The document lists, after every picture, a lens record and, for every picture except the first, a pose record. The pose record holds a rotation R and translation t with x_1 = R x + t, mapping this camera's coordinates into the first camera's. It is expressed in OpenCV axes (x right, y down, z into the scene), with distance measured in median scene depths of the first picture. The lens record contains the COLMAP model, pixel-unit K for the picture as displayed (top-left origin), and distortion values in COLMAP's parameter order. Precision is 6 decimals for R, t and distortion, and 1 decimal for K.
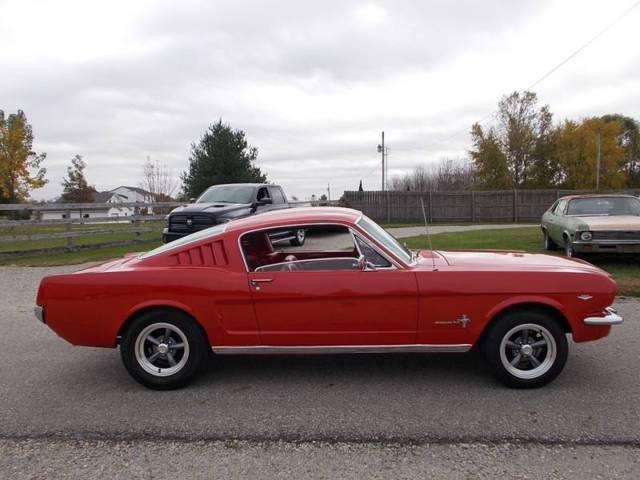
lens RADIAL K [[529.3, 0, 317.3], [0, 529.3, 237.2], [0, 0, 1]] dist [0.007491, -0.002491]
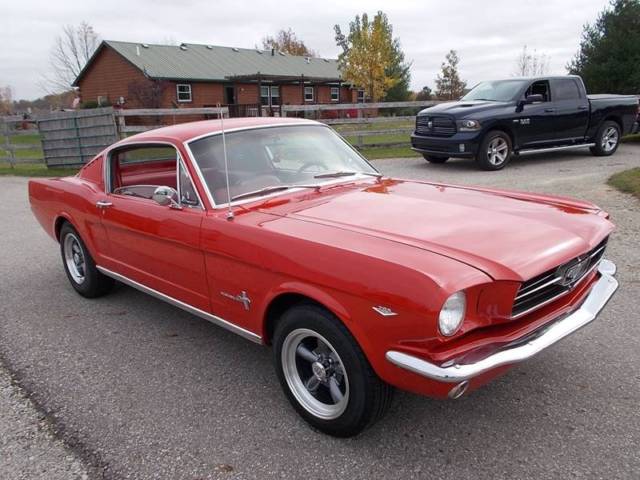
lens RADIAL K [[529.3, 0, 317.3], [0, 529.3, 237.2], [0, 0, 1]] dist [0.007491, -0.002491]
pose [[0.738198, 0.155144, -0.656501, 0.181467], [-0.025791, 0.978974, 0.202350, -0.013010], [0.674091, -0.132442, 0.726678, 0.139939]]
